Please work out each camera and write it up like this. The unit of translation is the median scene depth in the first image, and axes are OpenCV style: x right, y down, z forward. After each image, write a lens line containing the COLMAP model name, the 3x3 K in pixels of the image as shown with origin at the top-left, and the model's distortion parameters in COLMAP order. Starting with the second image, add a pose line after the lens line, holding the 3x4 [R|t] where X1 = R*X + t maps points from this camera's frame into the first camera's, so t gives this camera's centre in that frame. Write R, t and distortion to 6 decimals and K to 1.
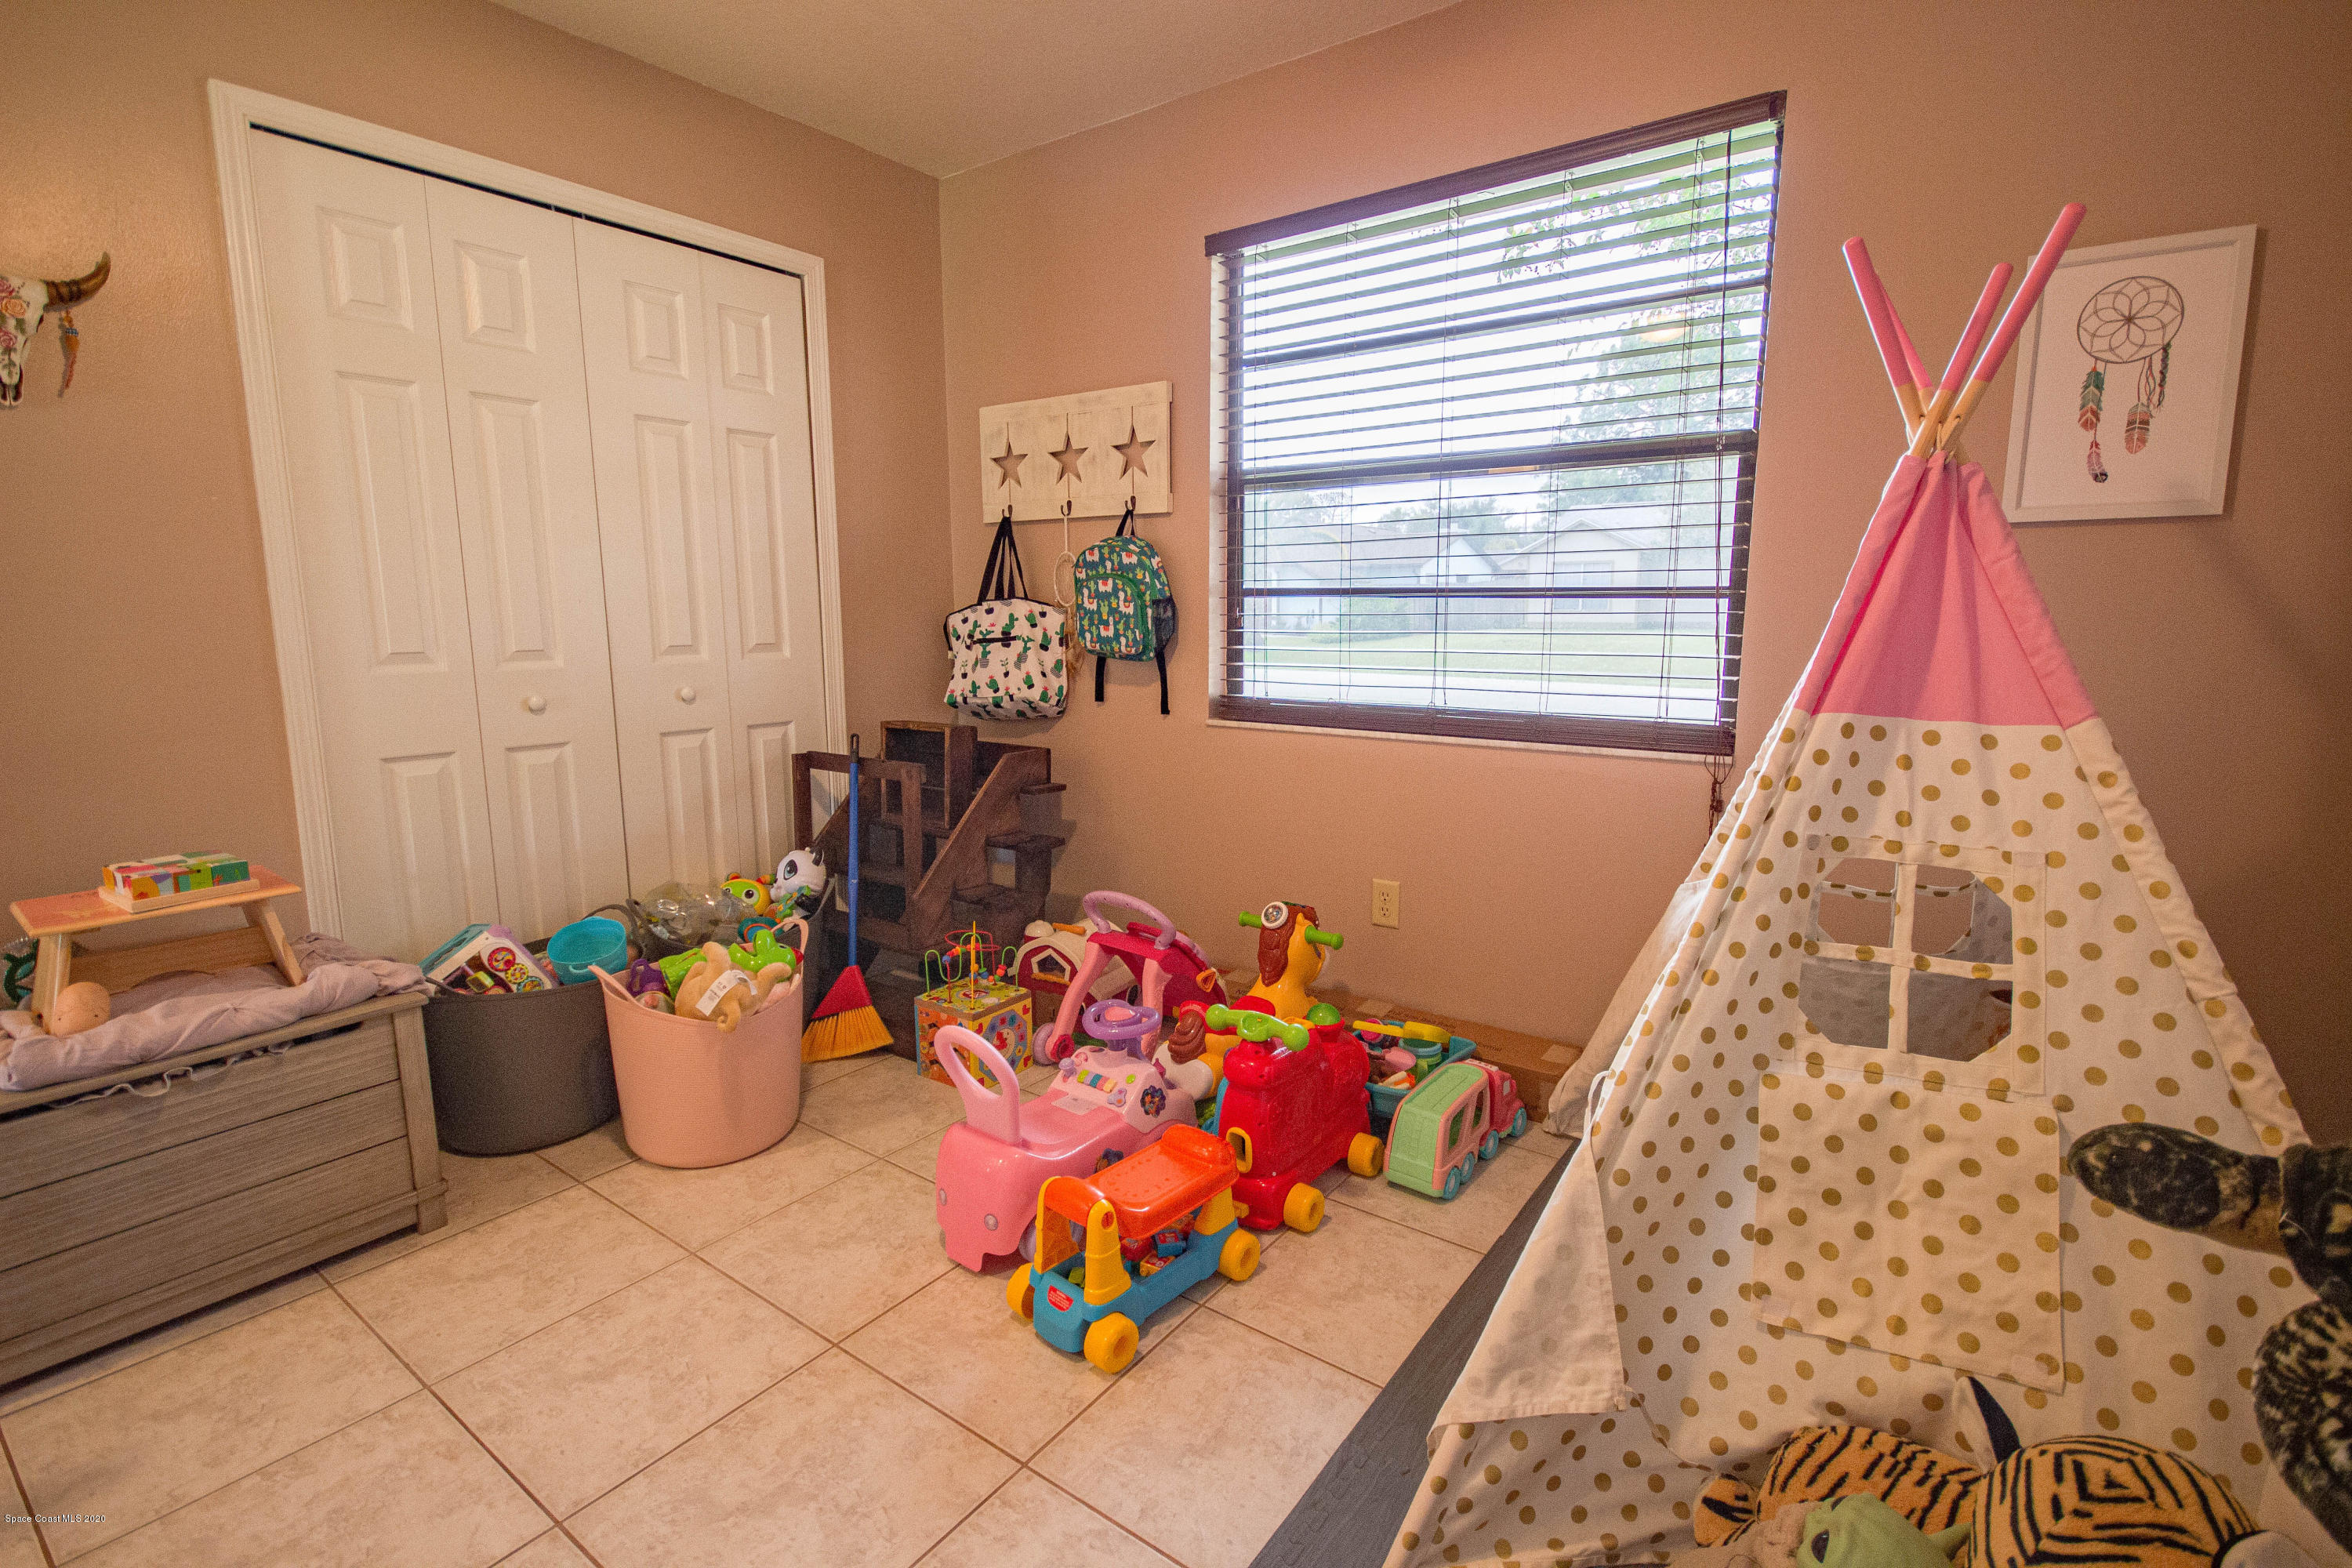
lens RADIAL K [[1096.5, 0, 1176.0], [0, 1096.5, 784.0], [0, 0, 1]] dist [-0.000633, -0.000023]
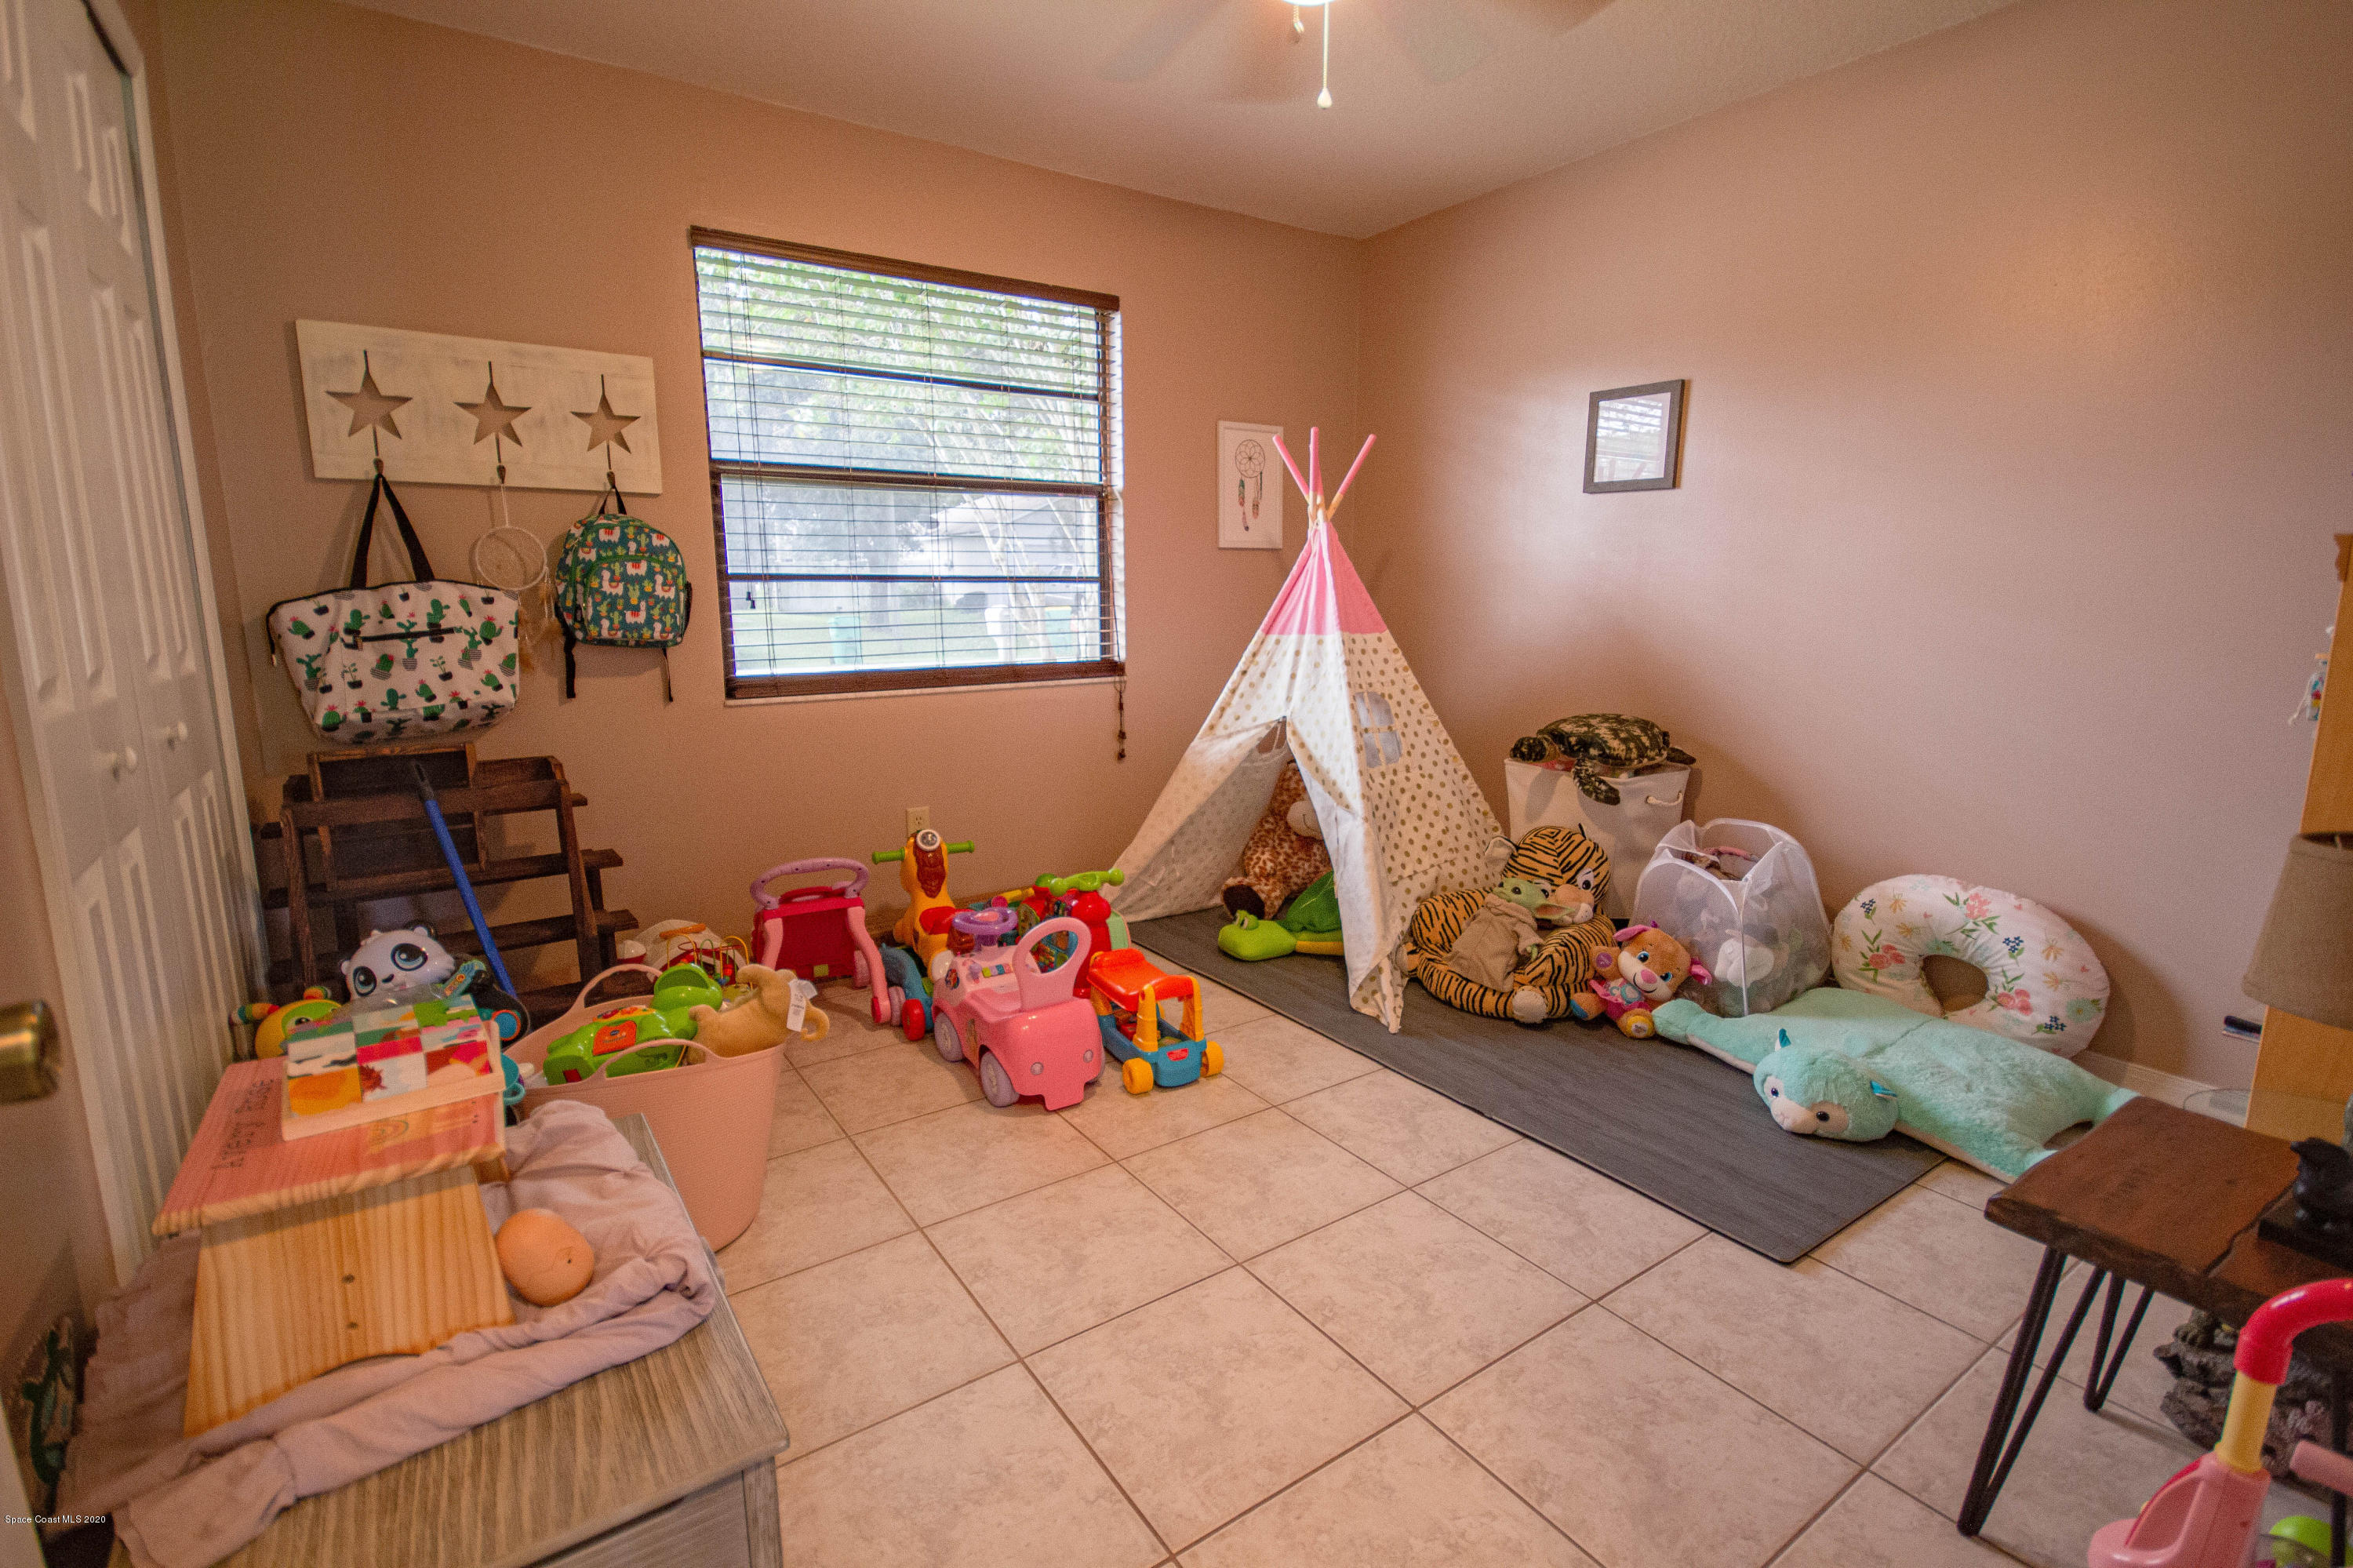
lens RADIAL K [[1096.5, 0, 1251.1], [0, 1096.5, 766.9], [0, 0, 1]] dist [0.020425, 0.000119]
pose [[0.298081, -0.155849, 0.941732, -0.807713], [0.158087, 0.981017, 0.112312, -0.036652], [-0.941359, 0.115397, 0.317061, 0.221824]]
